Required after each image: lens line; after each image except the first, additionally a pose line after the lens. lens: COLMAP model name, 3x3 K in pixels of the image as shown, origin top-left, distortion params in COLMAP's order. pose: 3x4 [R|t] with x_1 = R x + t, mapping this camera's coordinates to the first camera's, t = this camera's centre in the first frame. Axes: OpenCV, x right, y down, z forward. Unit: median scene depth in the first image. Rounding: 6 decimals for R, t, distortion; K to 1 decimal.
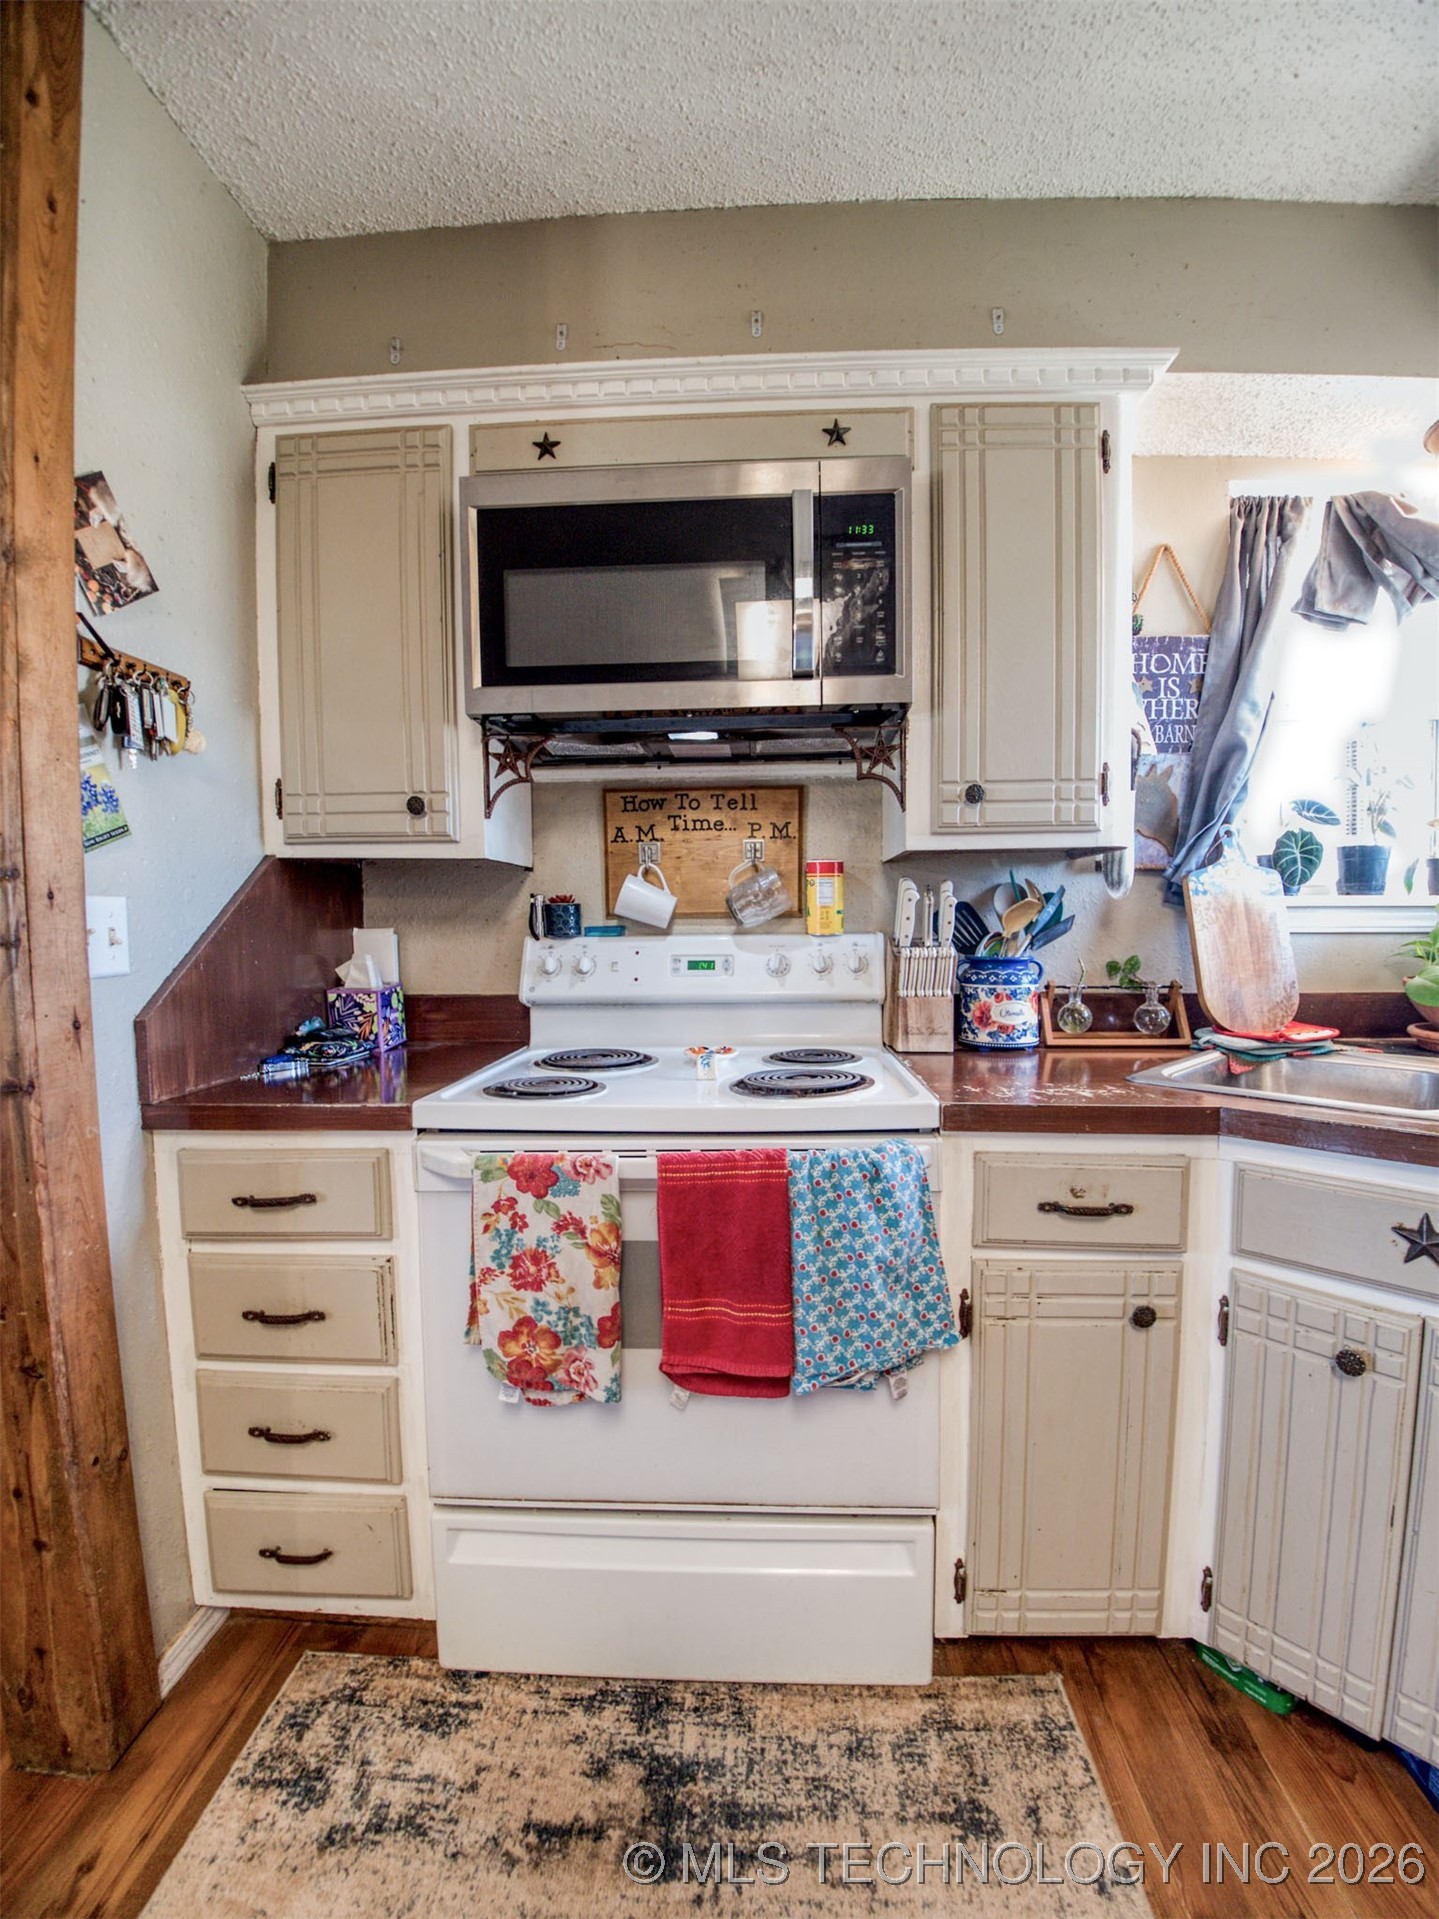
lens RADIAL K [[809.6, 0, 746.3], [0, 809.6, 980.8], [0, 0, 1]] dist [-0.035851, -0.004762]
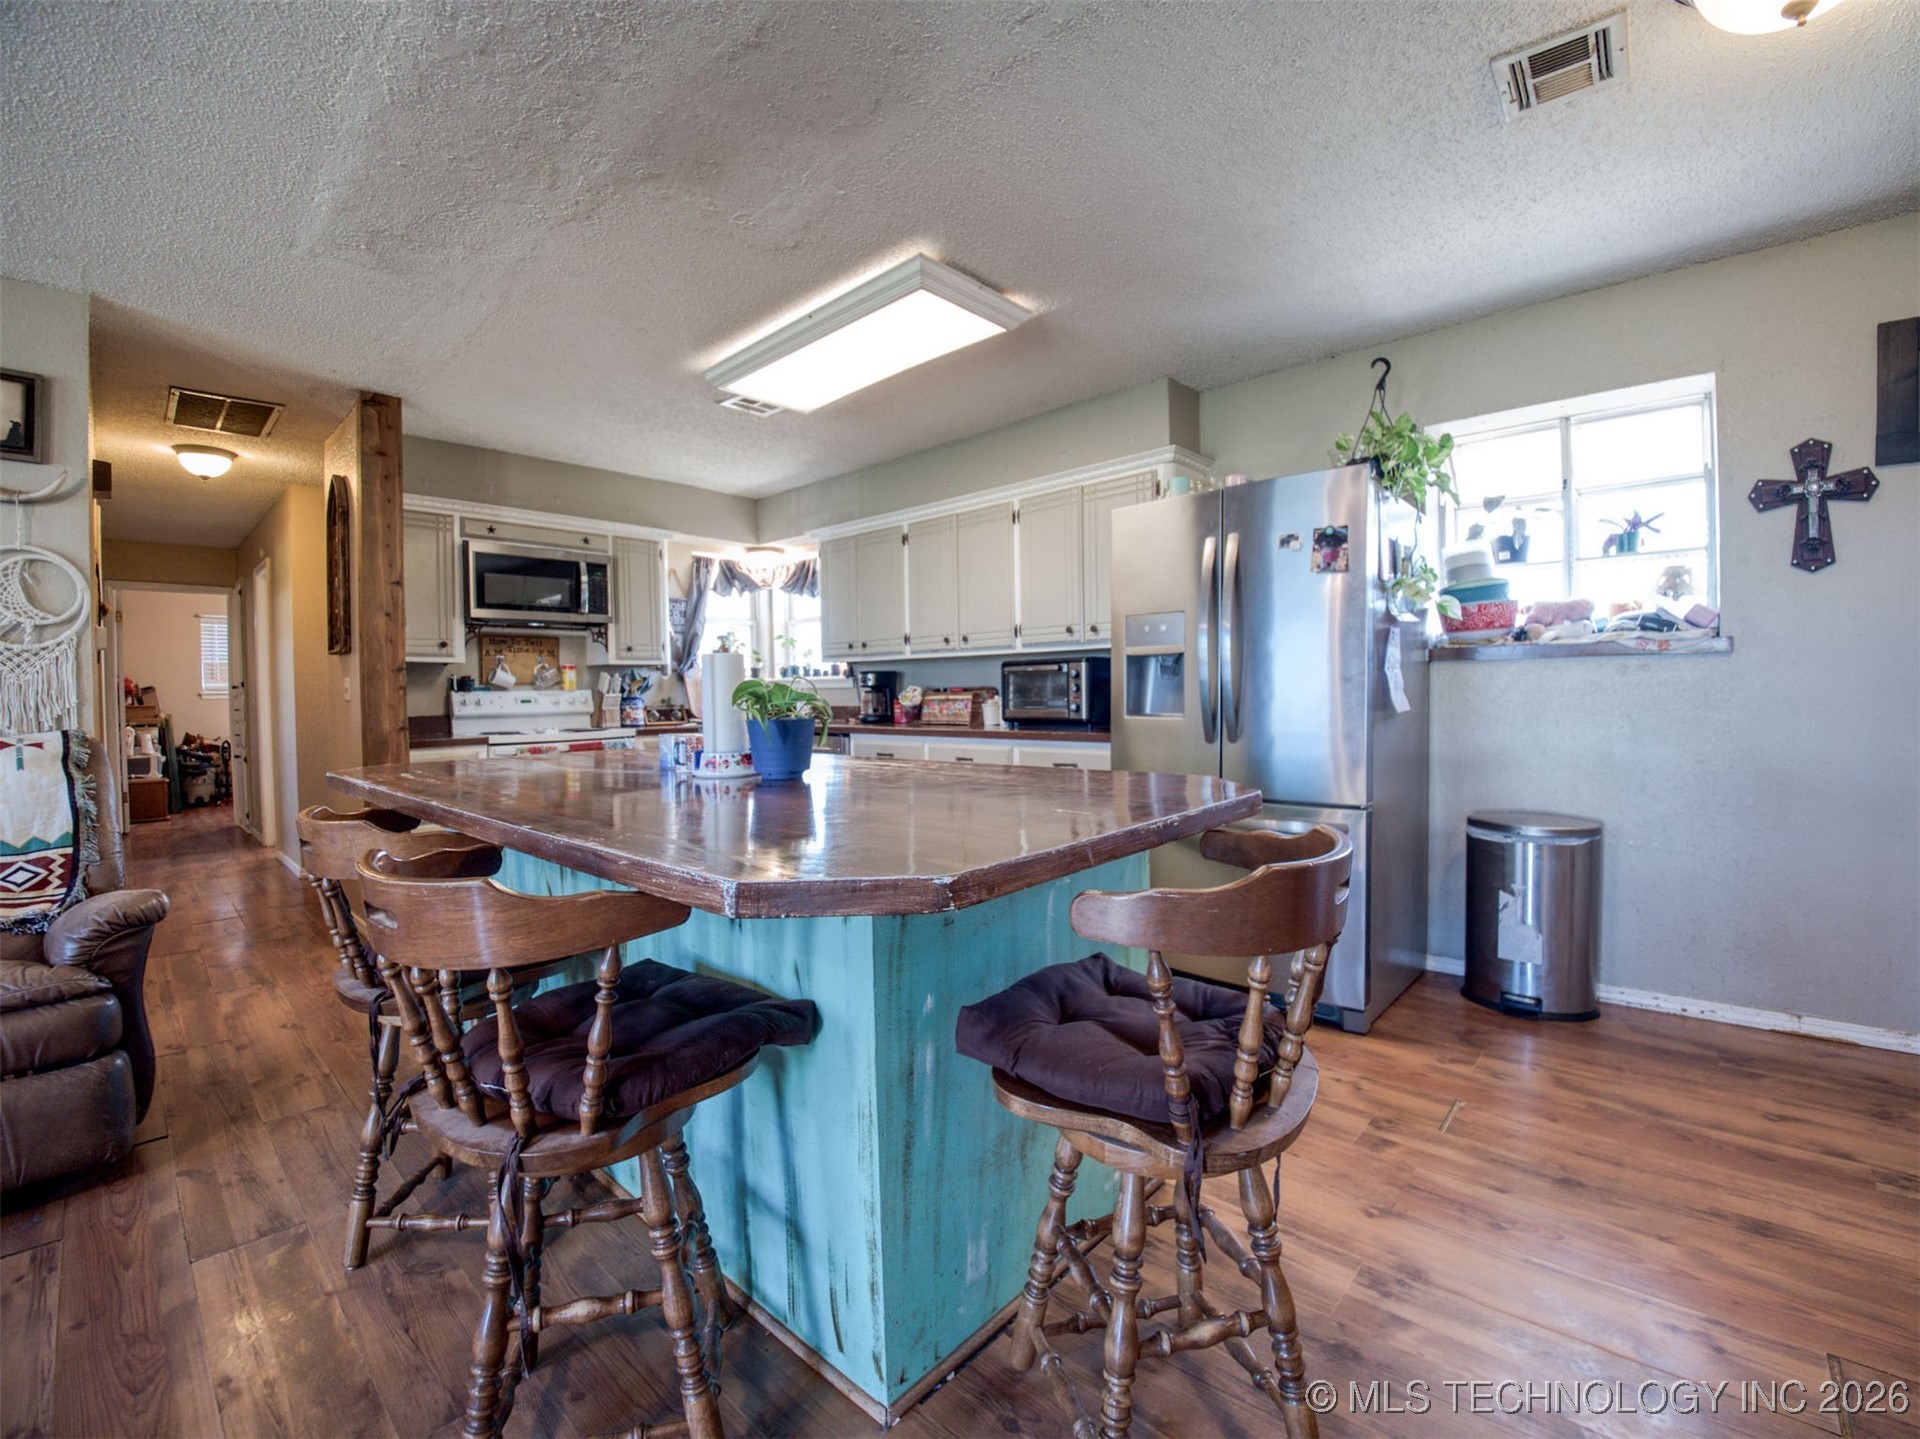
lens RADIAL K [[810.0, 0, 979.6], [0, 810.0, 714.7], [0, 0, 1]] dist [-0.035851, -0.004762]
pose [[0.631548, -0.023899, 0.774968, -1.292951], [0.063955, 0.997724, -0.021351, 0.198543], [-0.772694, 0.063047, 0.631639, -2.082807]]
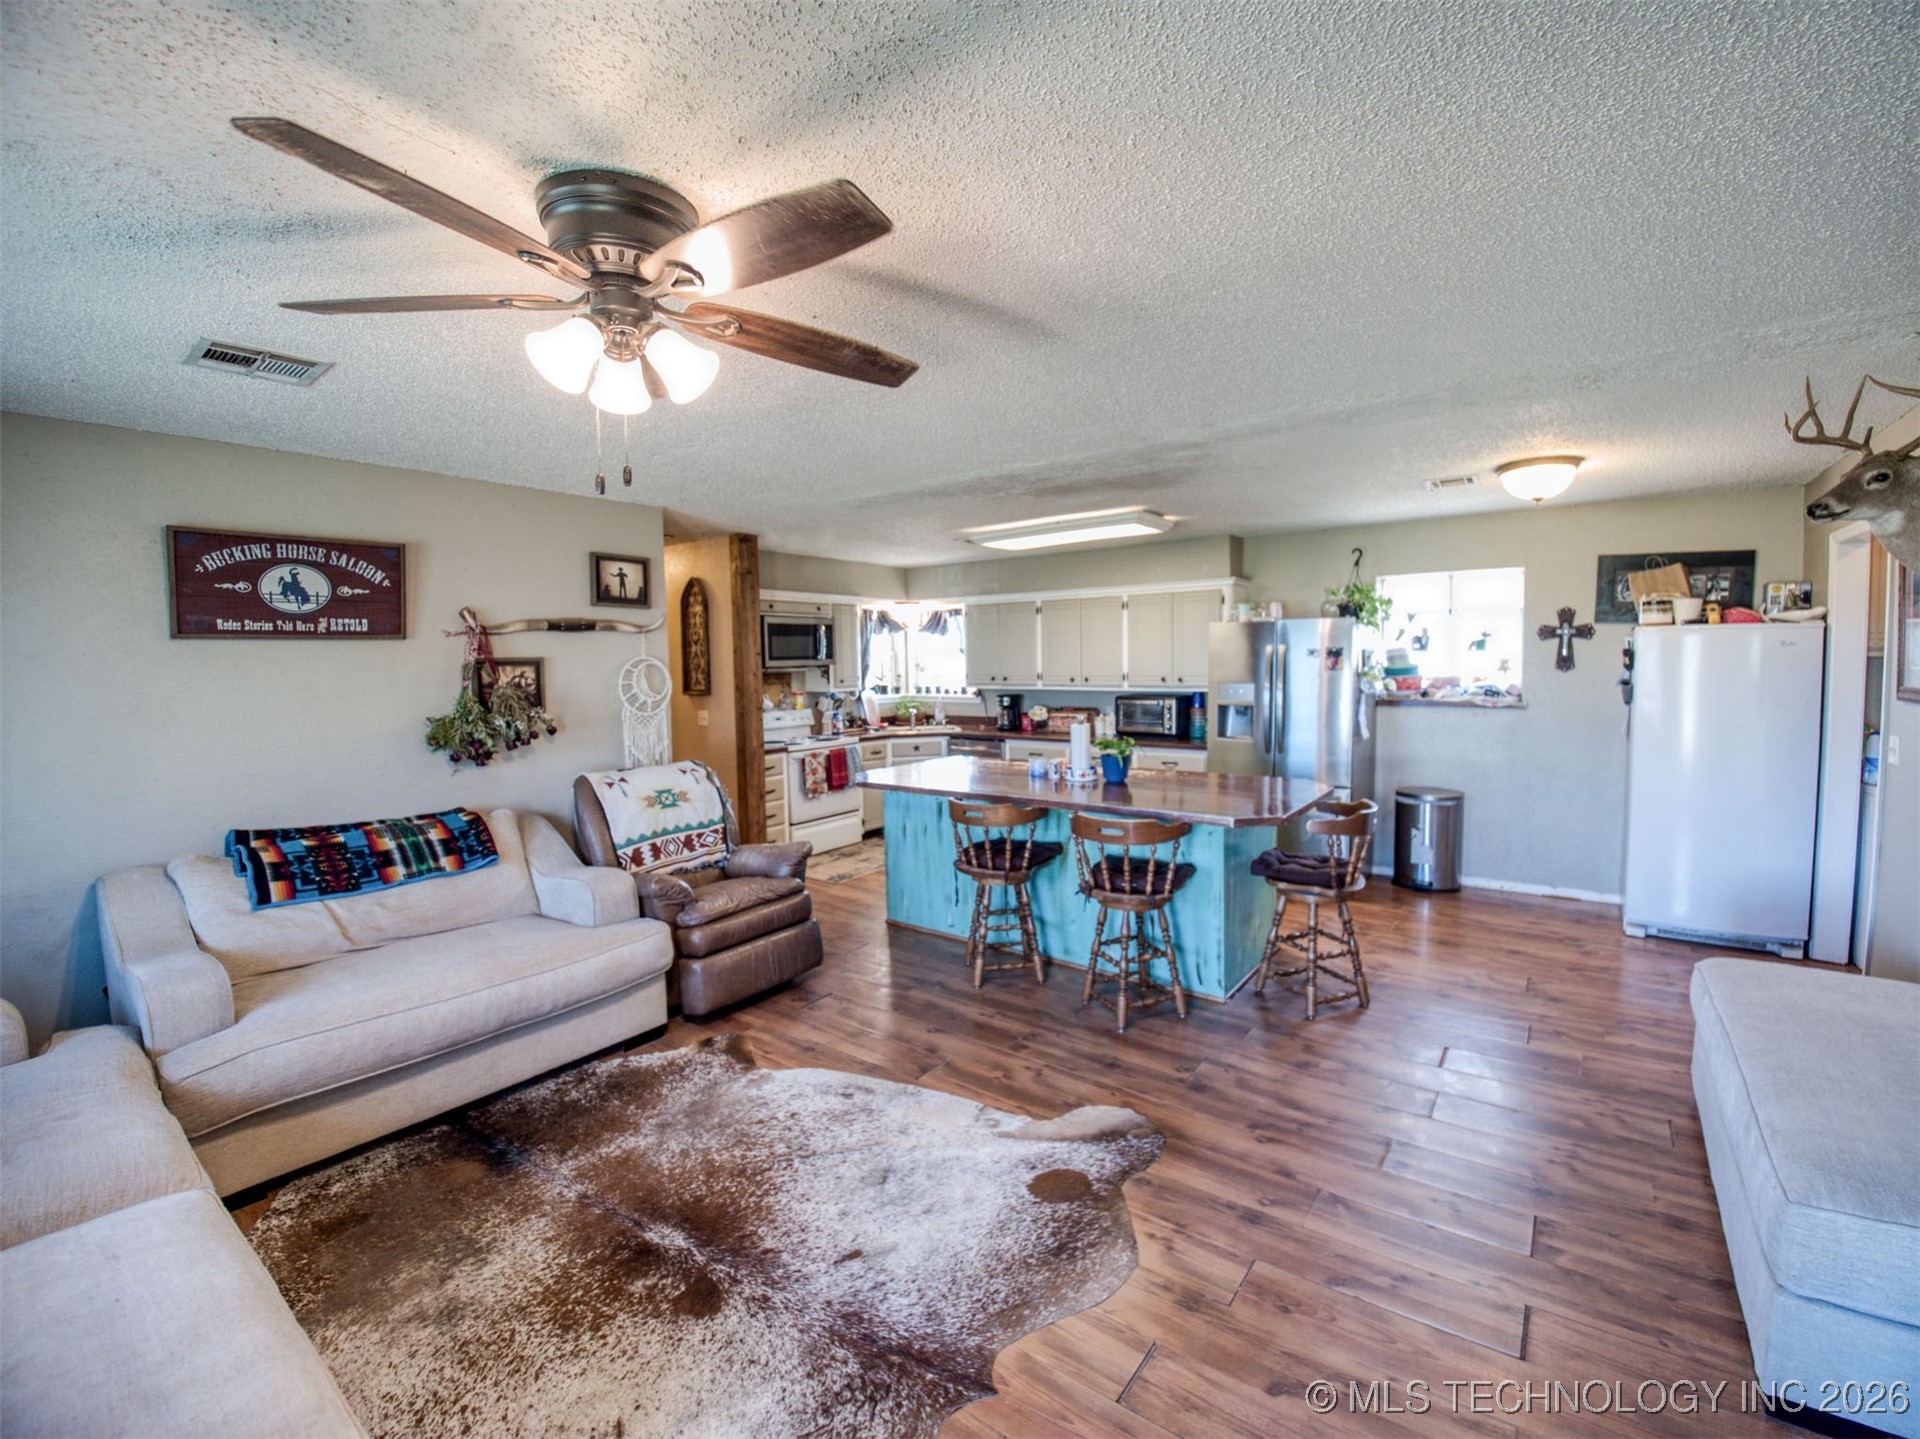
lens RADIAL K [[810.0, 0, 970.4], [0, 810.0, 715.8], [0, 0, 1]] dist [-0.035851, -0.004762]
pose [[0.563025, -0.058766, 0.824348, -3.057842], [0.069047, 0.997326, 0.023939, -0.070986], [-0.823550, 0.043441, 0.565577, -2.236859]]
